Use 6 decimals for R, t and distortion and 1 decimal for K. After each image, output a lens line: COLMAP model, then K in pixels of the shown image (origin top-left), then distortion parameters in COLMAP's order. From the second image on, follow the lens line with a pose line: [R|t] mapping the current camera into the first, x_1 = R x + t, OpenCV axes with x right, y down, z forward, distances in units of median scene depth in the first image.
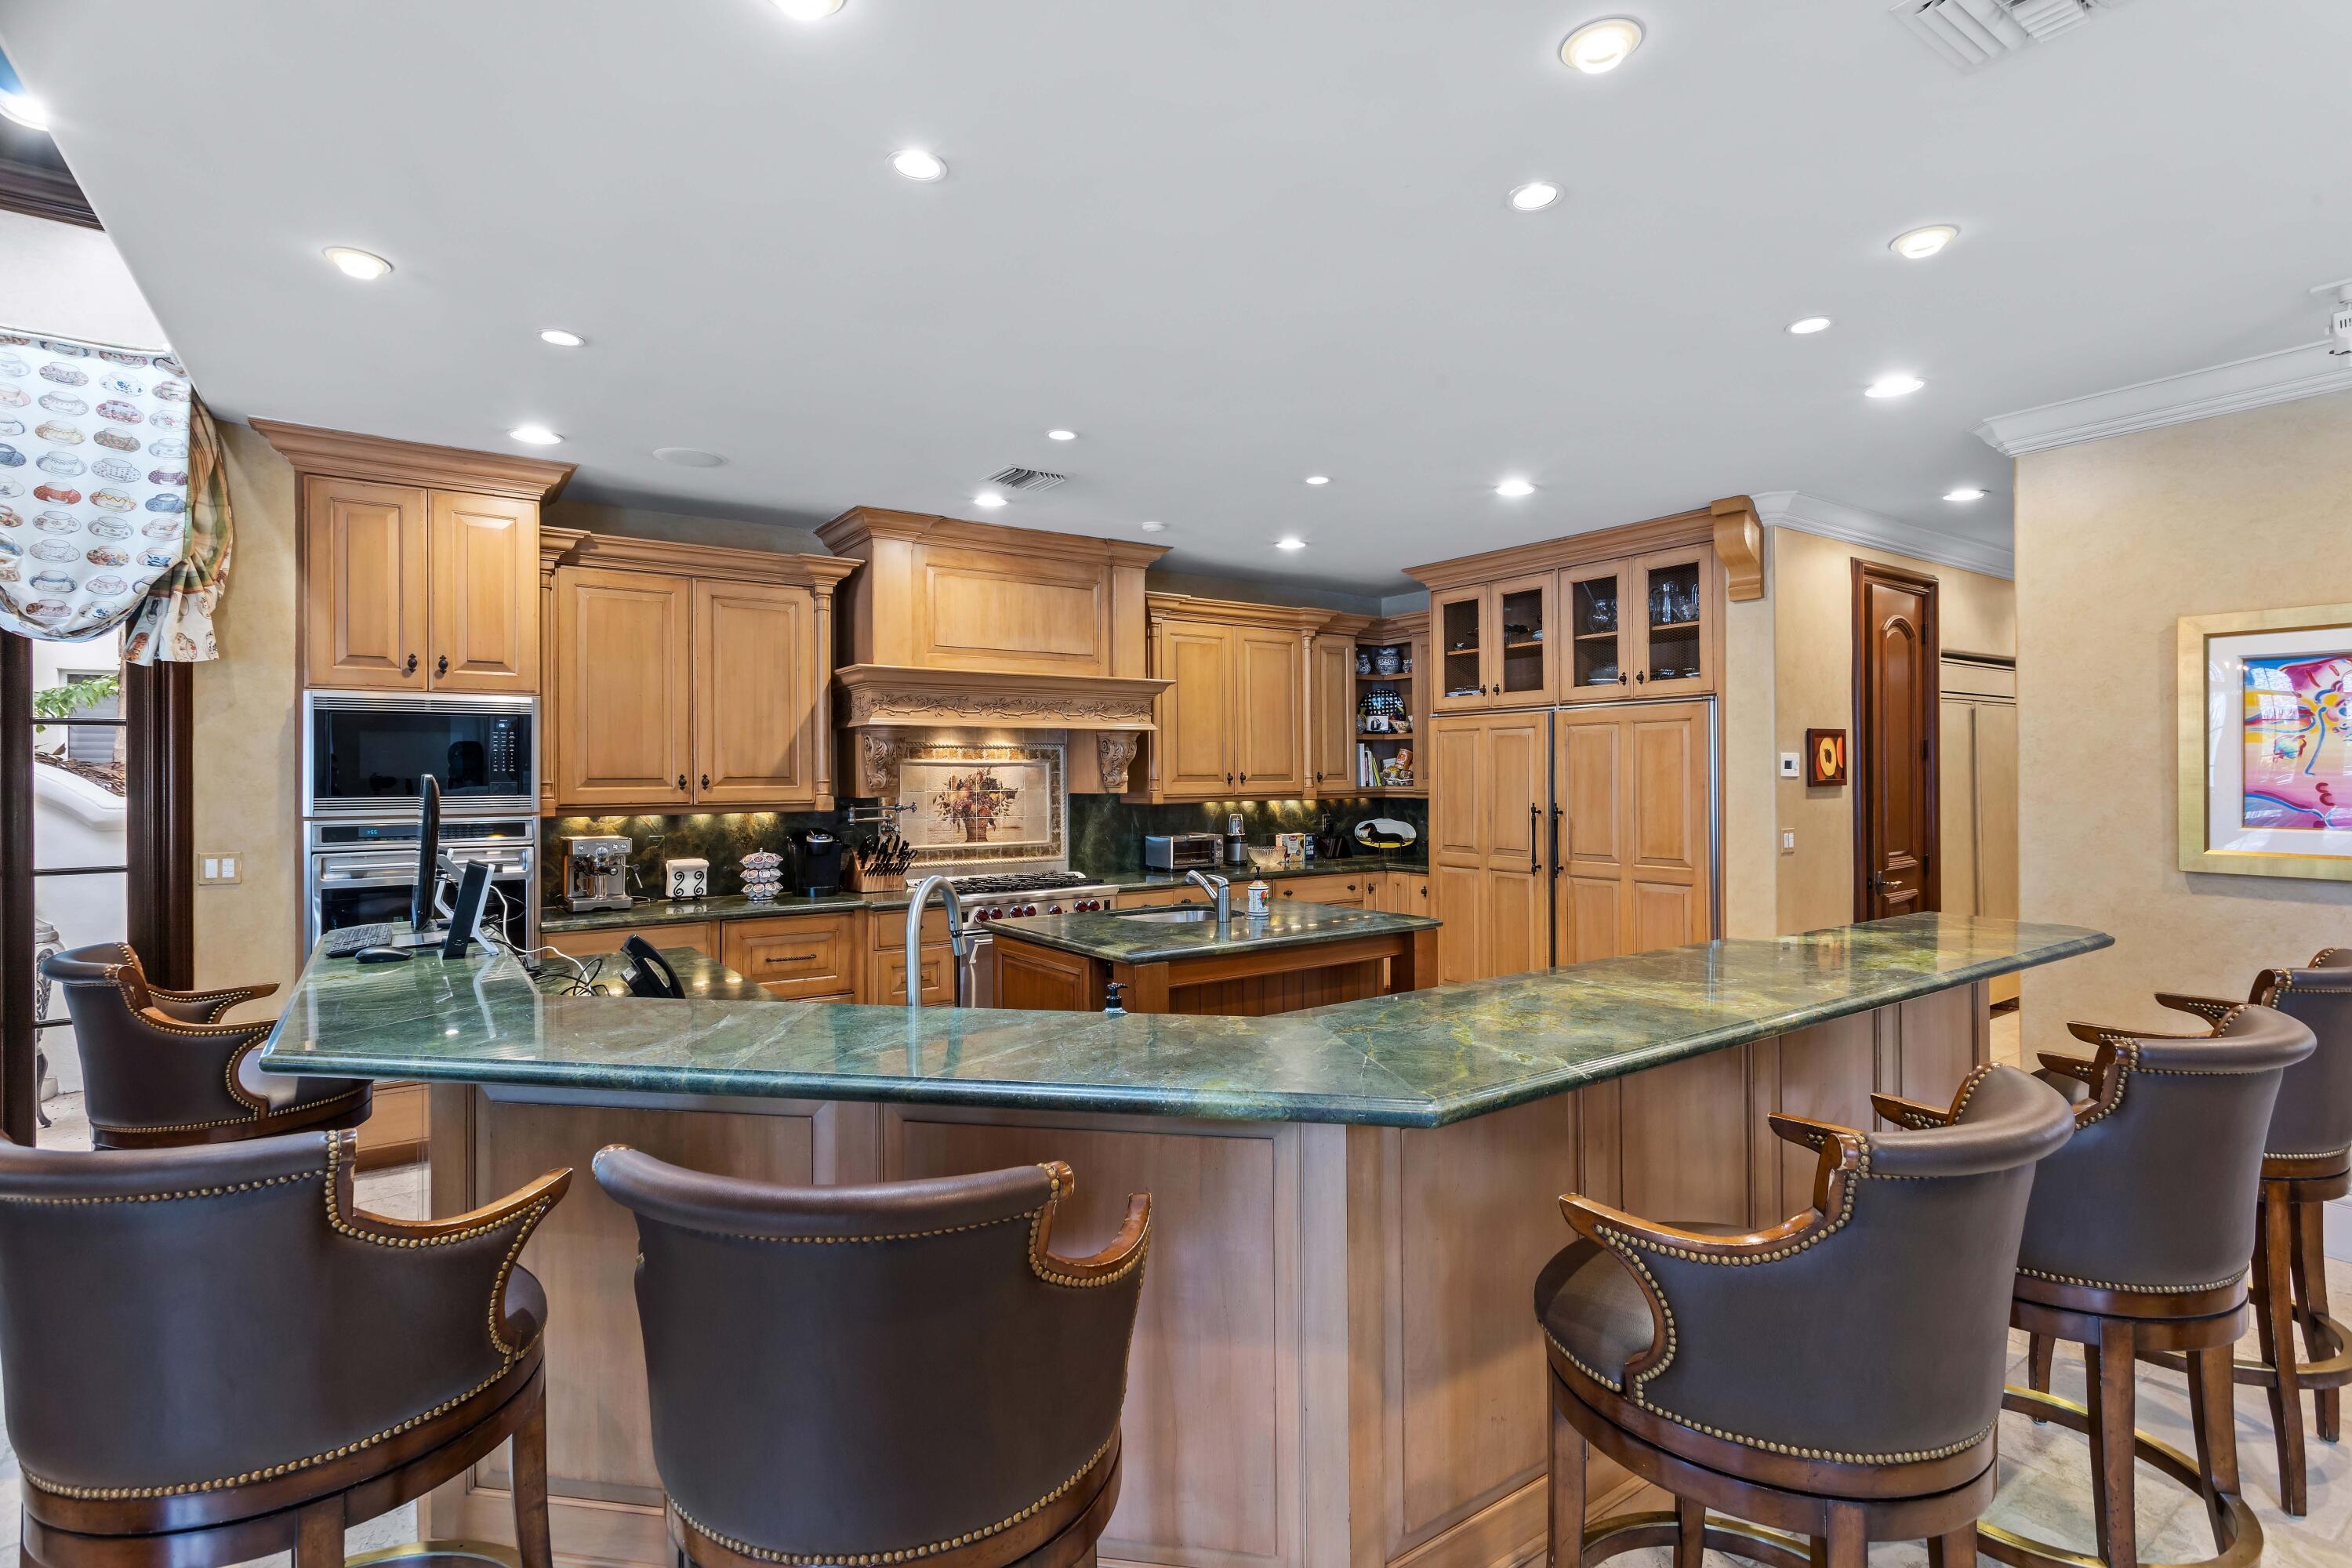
lens RADIAL K [[1123.6, 0, 1162.0], [0, 1123.6, 774.6], [0, 0, 1]] dist [0.001884, 0.000152]
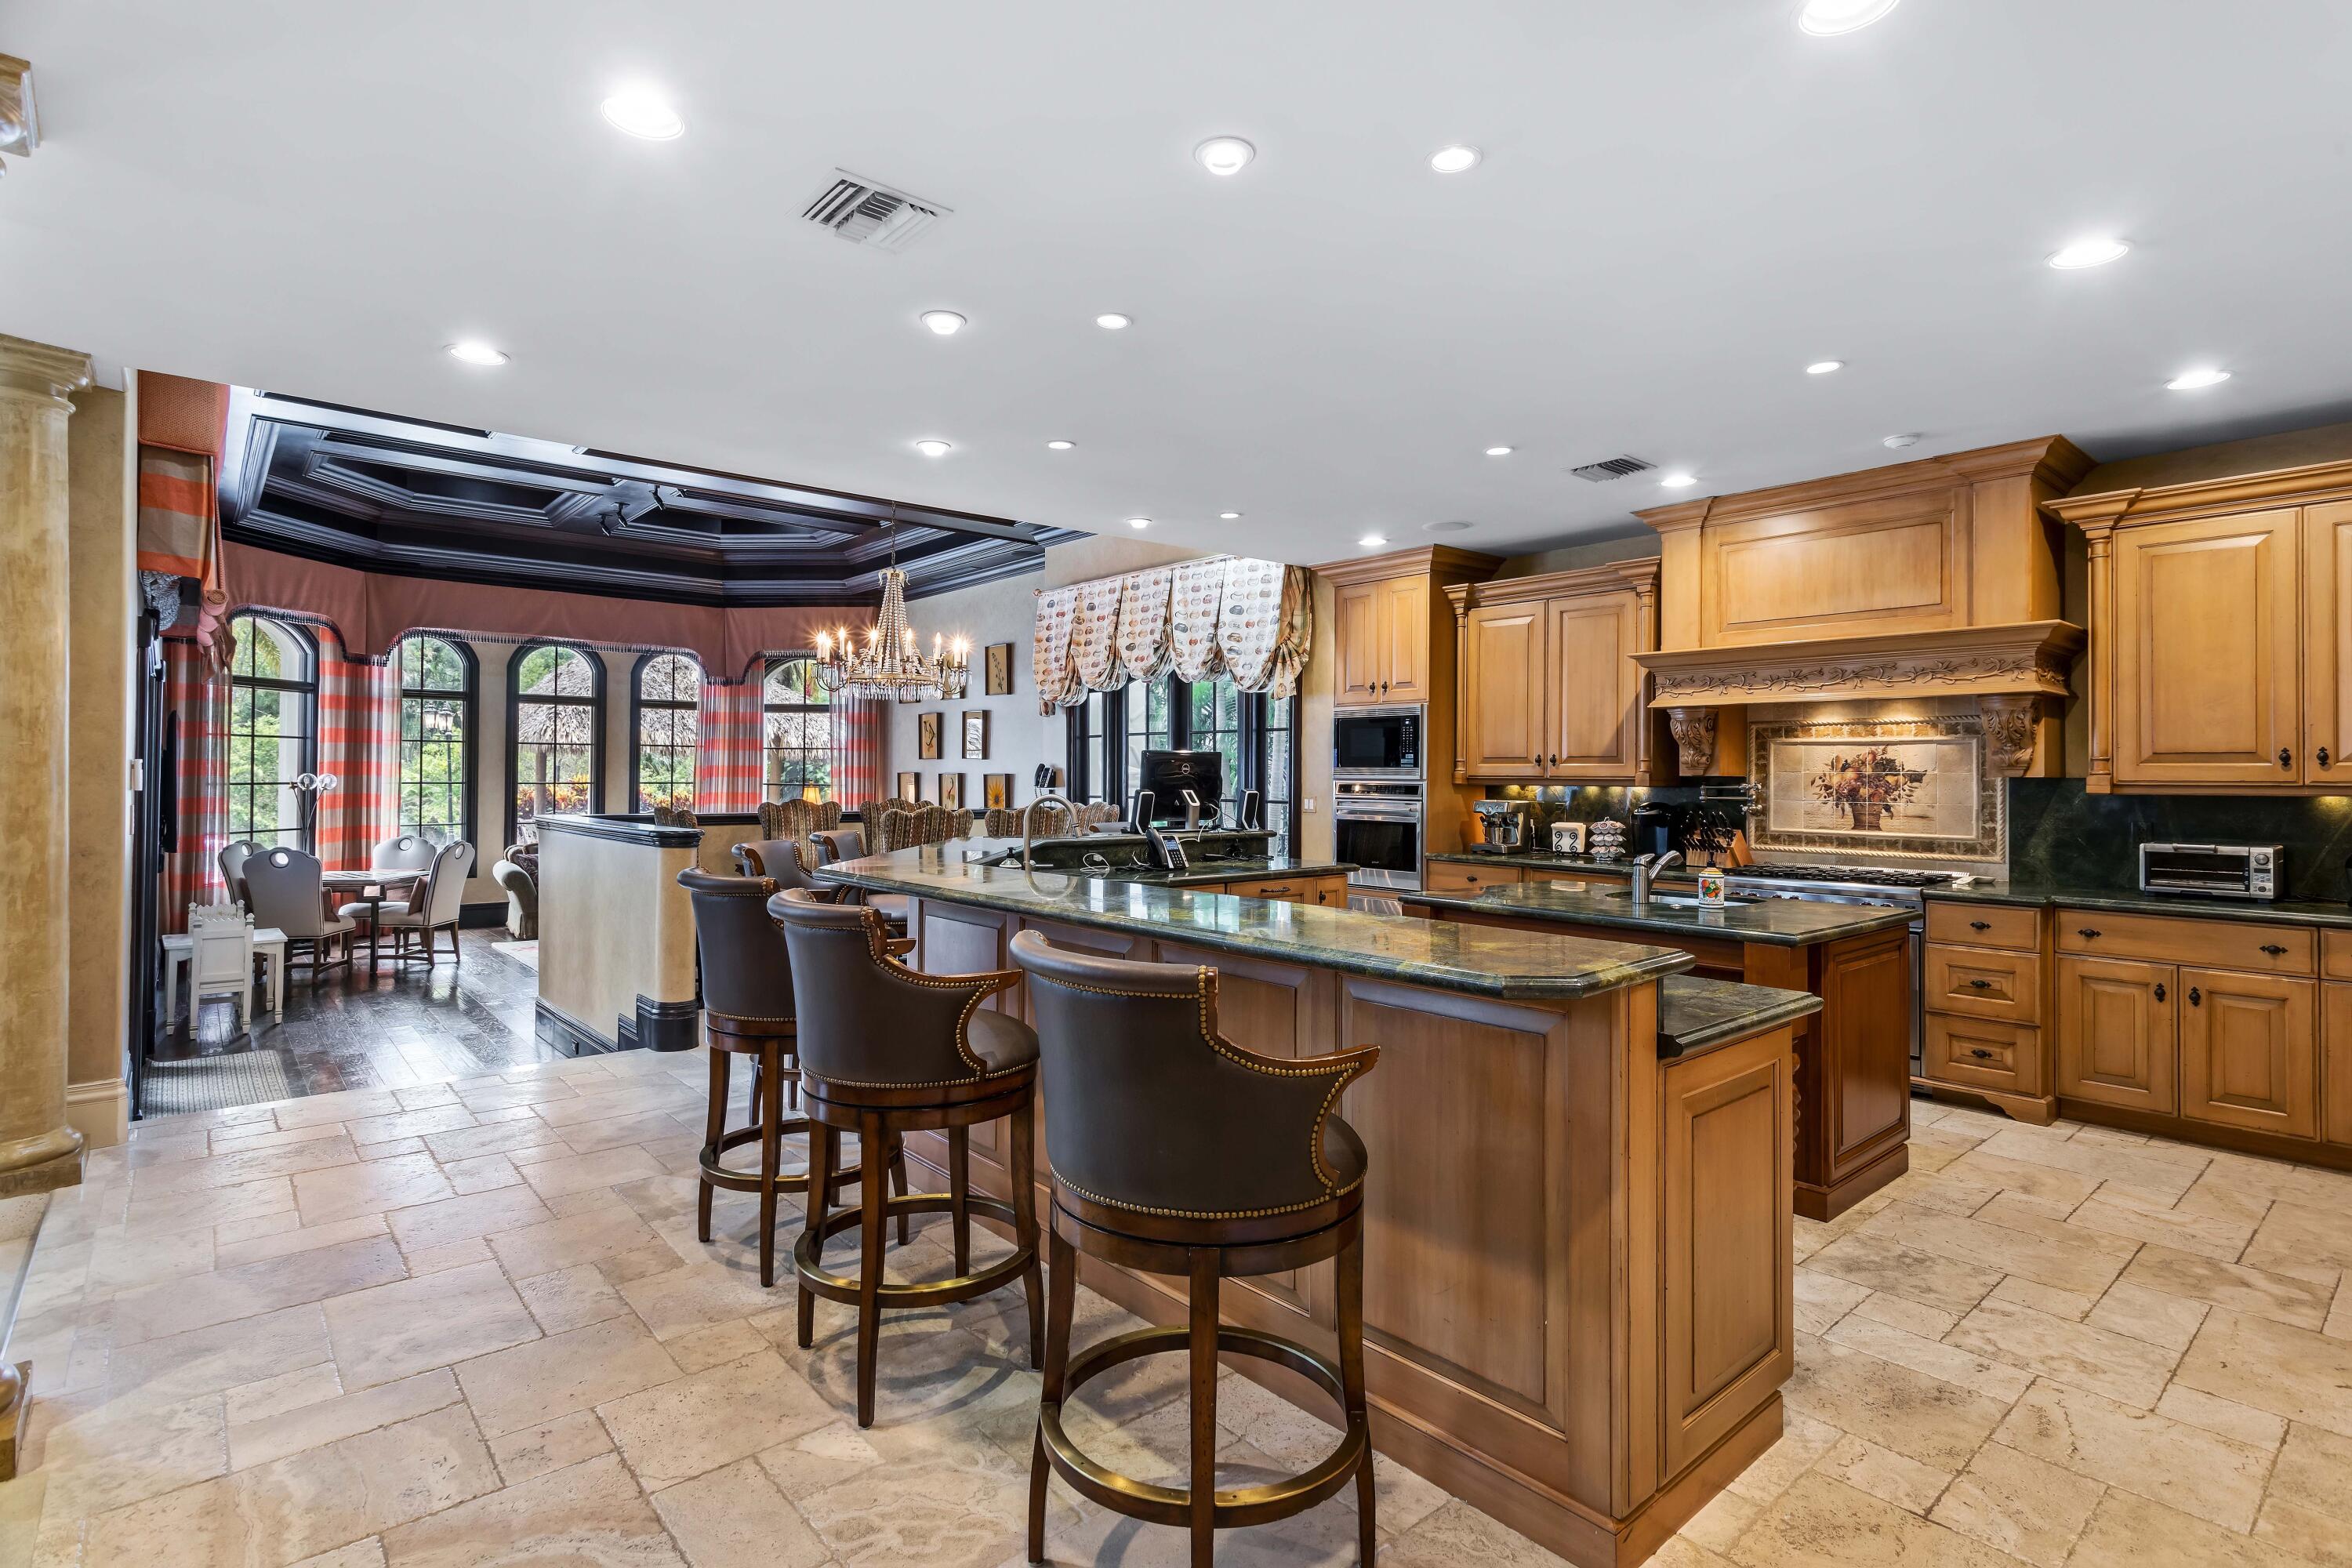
lens RADIAL K [[1123.6, 0, 1162.0], [0, 1123.6, 774.6], [0, 0, 1]] dist [0.001884, 0.000152]
pose [[0.100117, 0.007659, -0.994946, 0.659064], [-0.006715, 0.999953, 0.007022, 0.013566], [0.994953, 0.005978, 0.100164, 0.356187]]
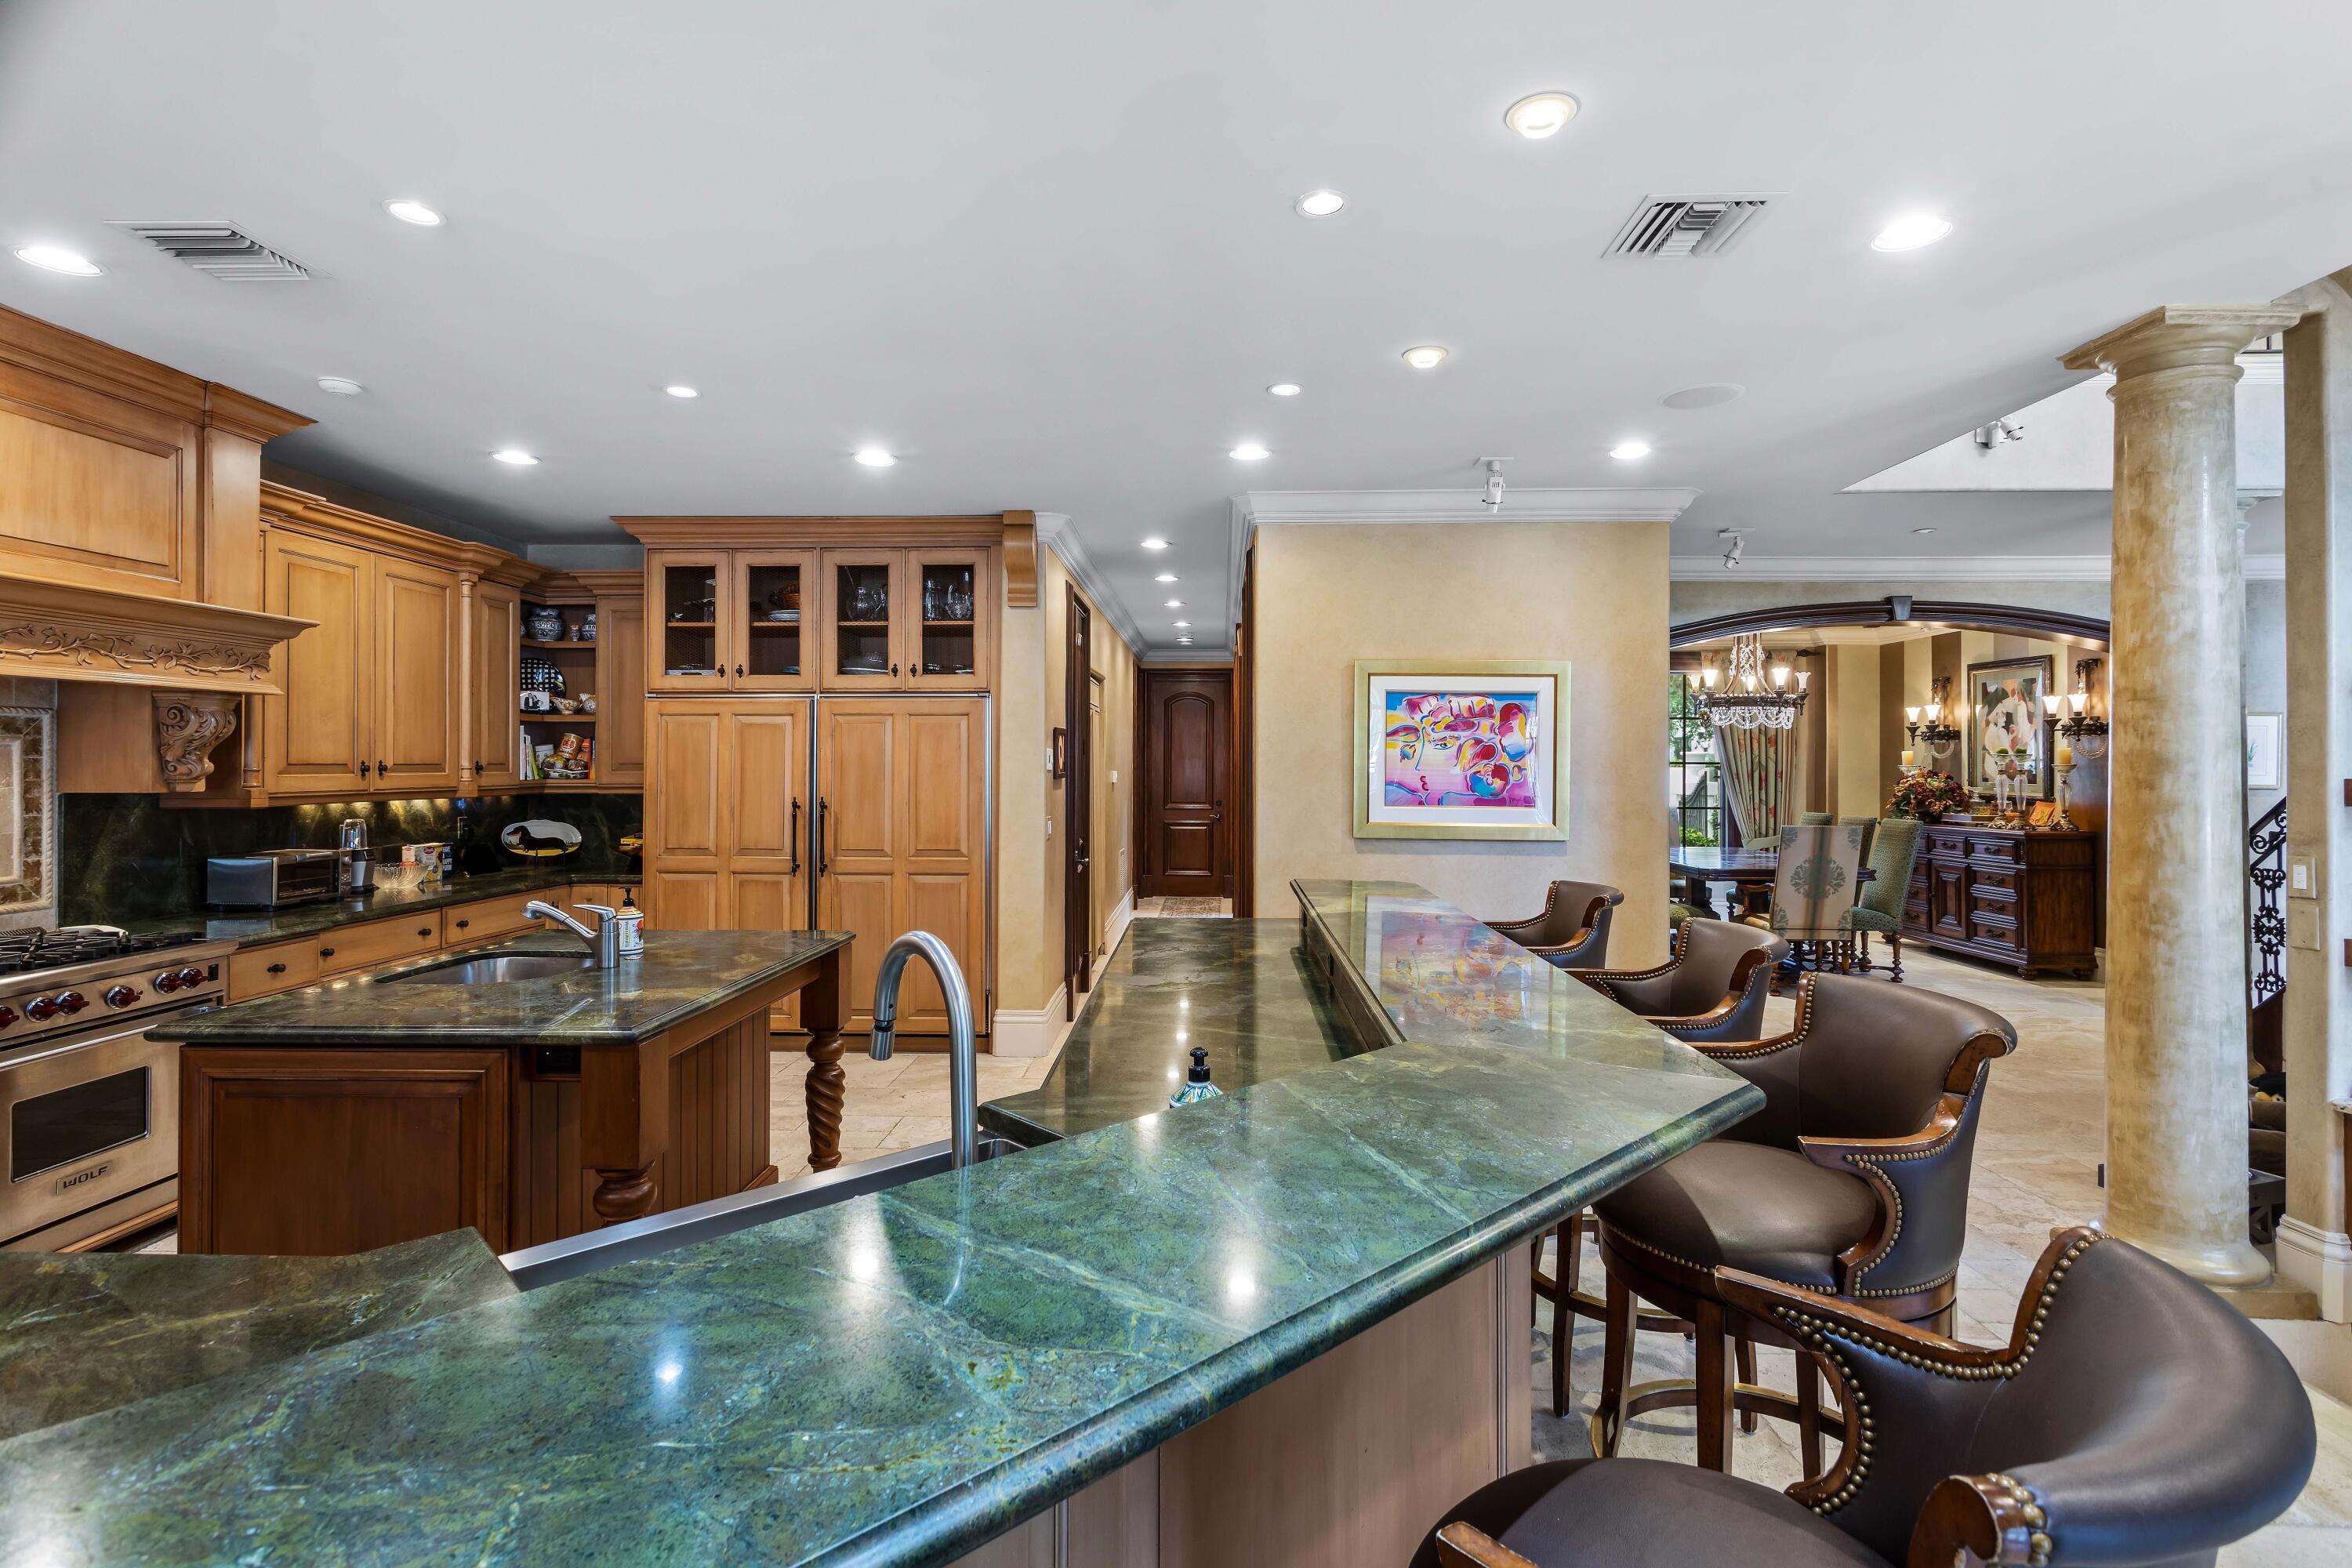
lens RADIAL K [[1127.1, 0, 1168.5], [0, 1127.1, 757.1], [0, 0, 1]] dist [0.001651, 0.000216]
pose [[0.600782, 0.013166, 0.799305, -0.215890], [-0.006375, 0.999911, -0.011678, 0.001126], [-0.799388, 0.001920, 0.600813, 0.192946]]
